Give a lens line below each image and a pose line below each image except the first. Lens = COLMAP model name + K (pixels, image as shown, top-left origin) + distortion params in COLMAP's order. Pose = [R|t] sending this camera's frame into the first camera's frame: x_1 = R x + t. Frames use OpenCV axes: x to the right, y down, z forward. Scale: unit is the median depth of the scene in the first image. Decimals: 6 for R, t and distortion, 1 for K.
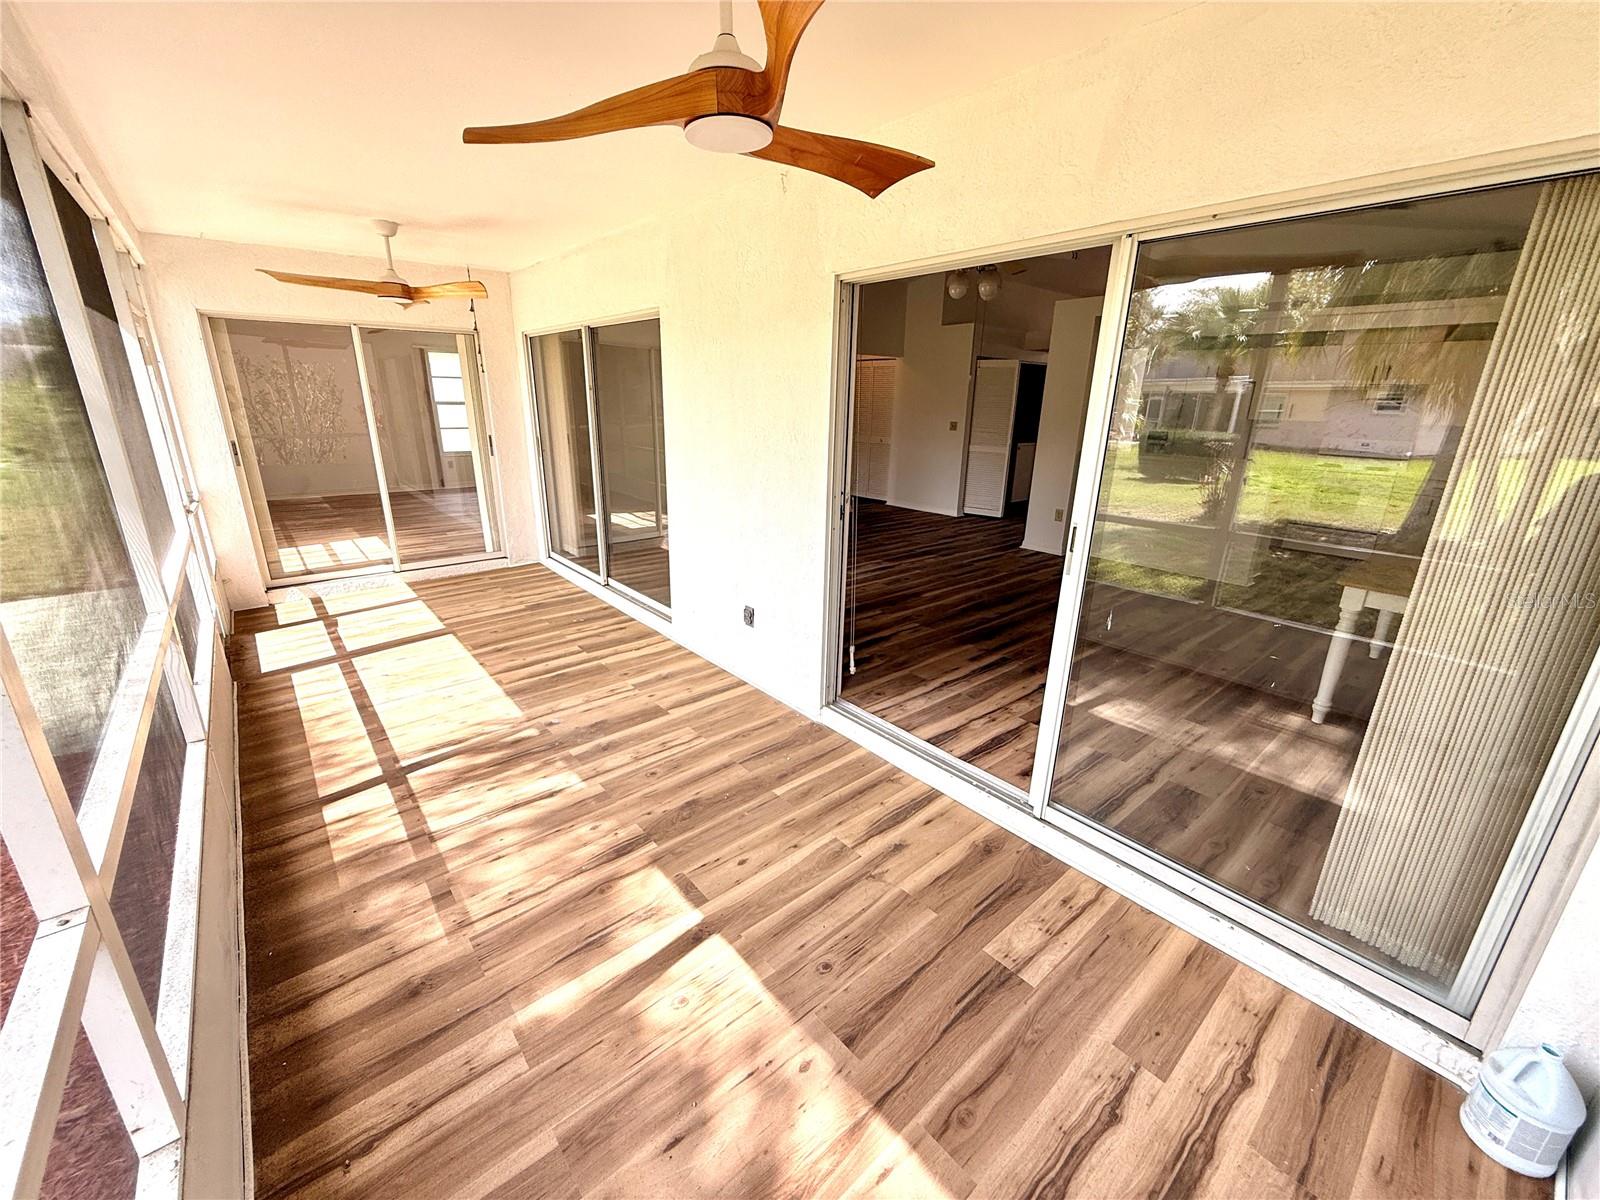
lens RADIAL K [[639.3, 0, 799.0], [0, 639.3, 602.8], [0, 0, 1]] dist [0.001036, -0.000091]
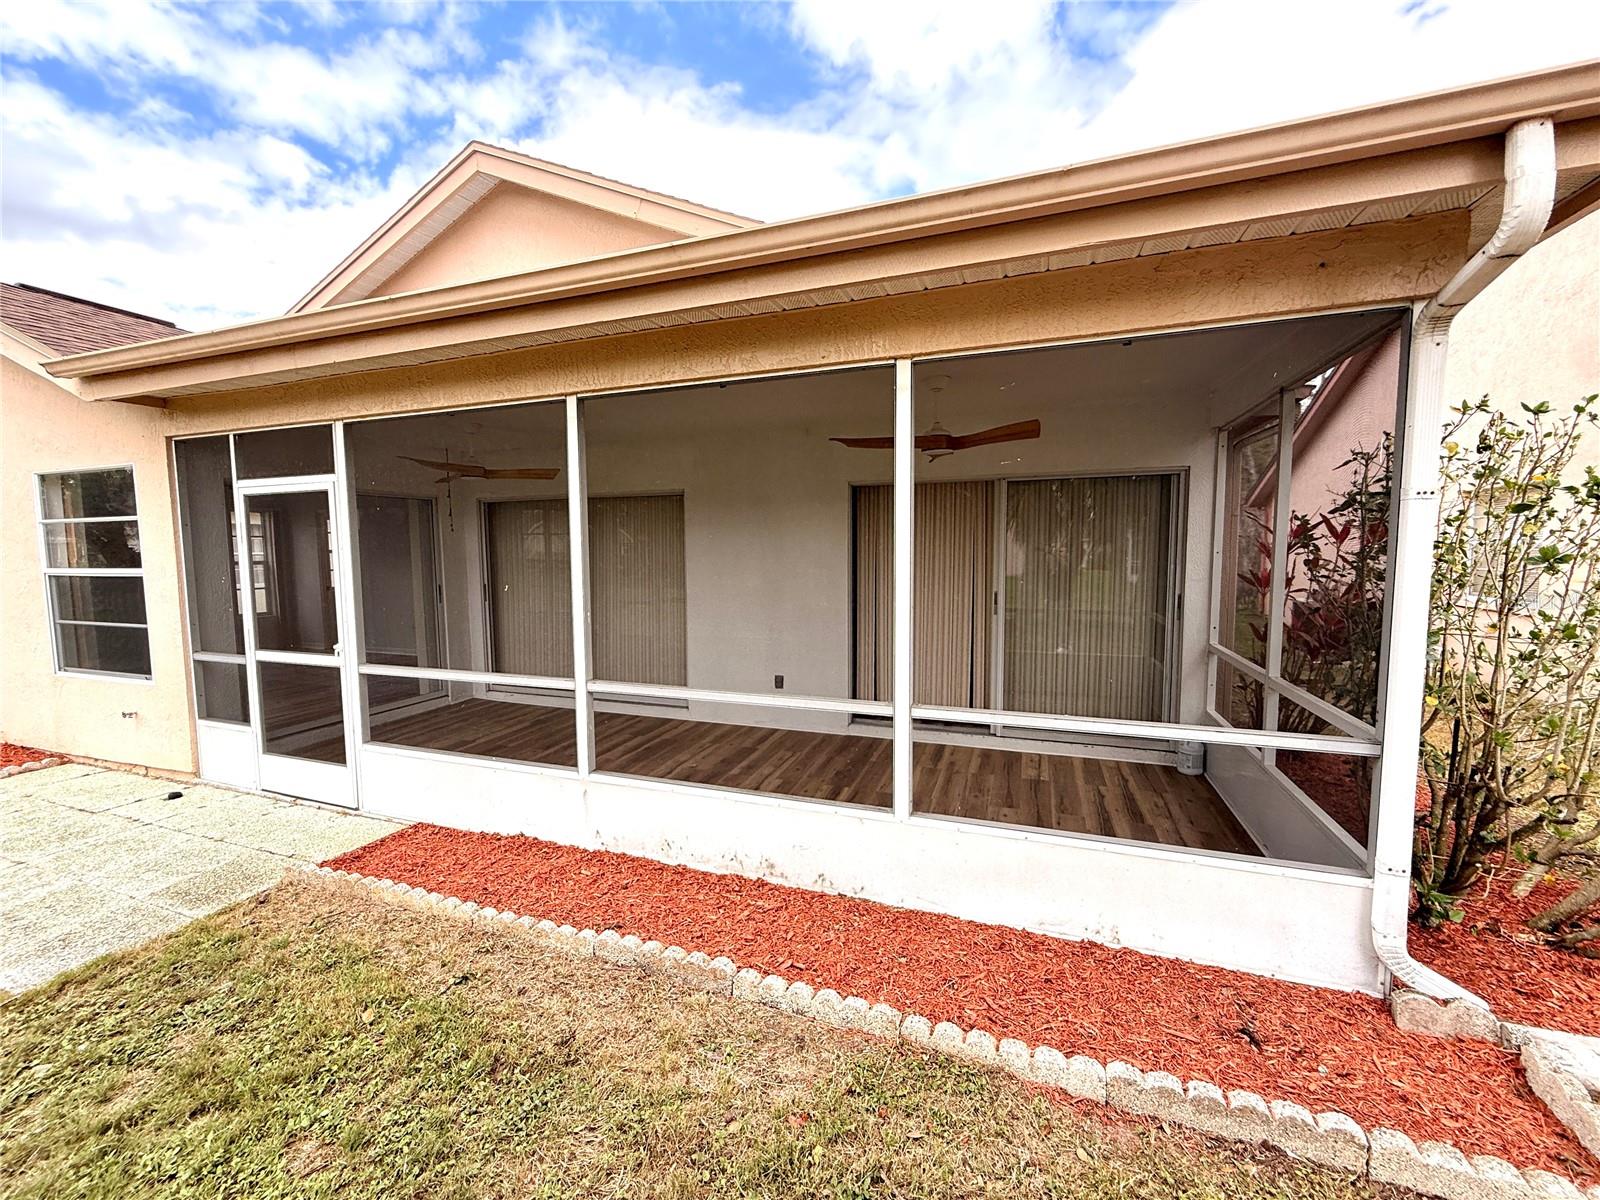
lens RADIAL K [[639.3, 0, 799.0], [0, 639.3, 602.8], [0, 0, 1]] dist [0.001036, -0.000091]
pose [[0.868825, -0.064452, 0.490907, -0.662912], [0.172872, 0.968582, -0.178787, 0.101898], [-0.463960, 0.240199, 0.852670, -0.312424]]
